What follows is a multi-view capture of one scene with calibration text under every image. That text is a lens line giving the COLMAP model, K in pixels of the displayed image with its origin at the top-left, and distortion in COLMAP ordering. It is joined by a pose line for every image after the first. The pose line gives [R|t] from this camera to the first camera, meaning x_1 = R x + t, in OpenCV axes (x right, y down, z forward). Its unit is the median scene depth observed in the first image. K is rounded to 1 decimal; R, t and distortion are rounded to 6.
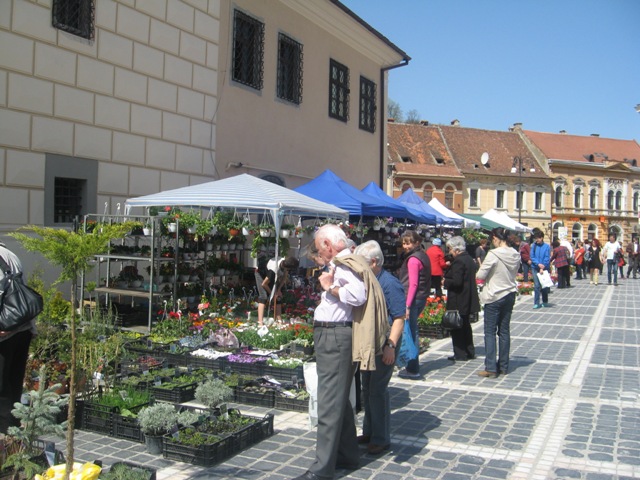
lens RADIAL K [[663.5, 0, 320.0], [0, 663.5, 240.0], [0, 0, 1]] dist [-0.130137, 0.060580]
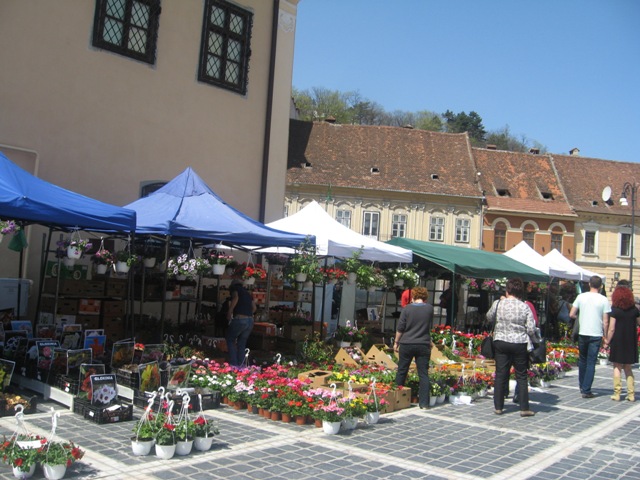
lens RADIAL K [[663.5, 0, 320.0], [0, 663.5, 240.0], [0, 0, 1]] dist [-0.130137, 0.060580]
pose [[0.974855, 0.029891, -0.220828, 0.088736], [-0.044536, 0.997104, -0.061640, -0.003488], [0.218346, 0.069925, 0.973363, 0.161528]]
